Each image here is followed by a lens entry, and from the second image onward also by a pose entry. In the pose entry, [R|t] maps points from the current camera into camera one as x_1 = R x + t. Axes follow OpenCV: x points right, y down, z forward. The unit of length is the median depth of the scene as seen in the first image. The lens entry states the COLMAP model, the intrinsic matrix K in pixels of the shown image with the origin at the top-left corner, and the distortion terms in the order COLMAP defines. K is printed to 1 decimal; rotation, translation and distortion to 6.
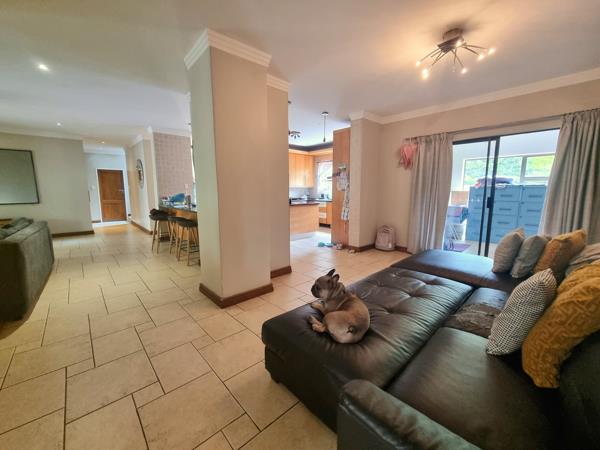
lens RADIAL K [[245.0, 0, 301.3], [0, 245.0, 222.7], [0, 0, 1]] dist [-0.004585, -0.000607]
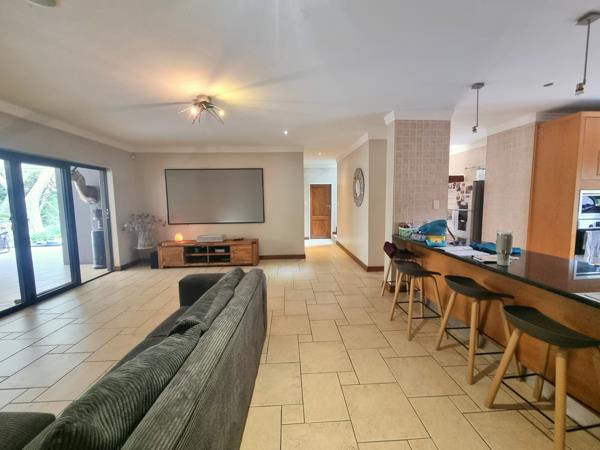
lens RADIAL K [[245.0, 0, 301.3], [0, 245.0, 222.7], [0, 0, 1]] dist [-0.004585, -0.000607]
pose [[0.770570, 0.049459, -0.635434, -0.242939], [-0.076002, 0.997001, -0.014564, -0.051938], [0.632808, 0.059516, 0.772018, 0.241430]]
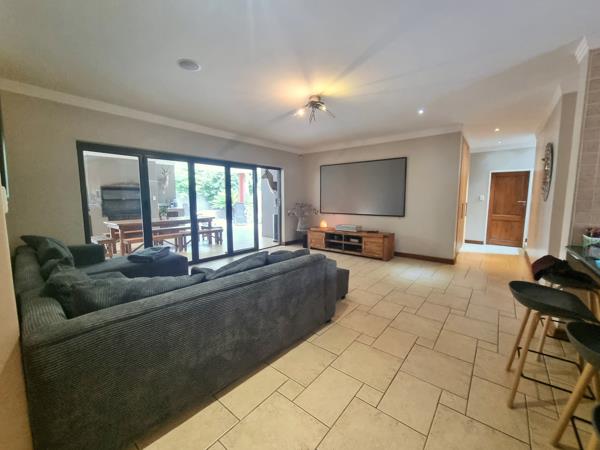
lens RADIAL K [[245.0, 0, 301.3], [0, 245.0, 222.7], [0, 0, 1]] dist [-0.004585, -0.000607]
pose [[0.138073, 0.104737, -0.984869, -0.179919], [-0.133533, 0.987282, 0.086274, -0.058093], [0.981379, 0.119600, 0.150303, 0.352212]]
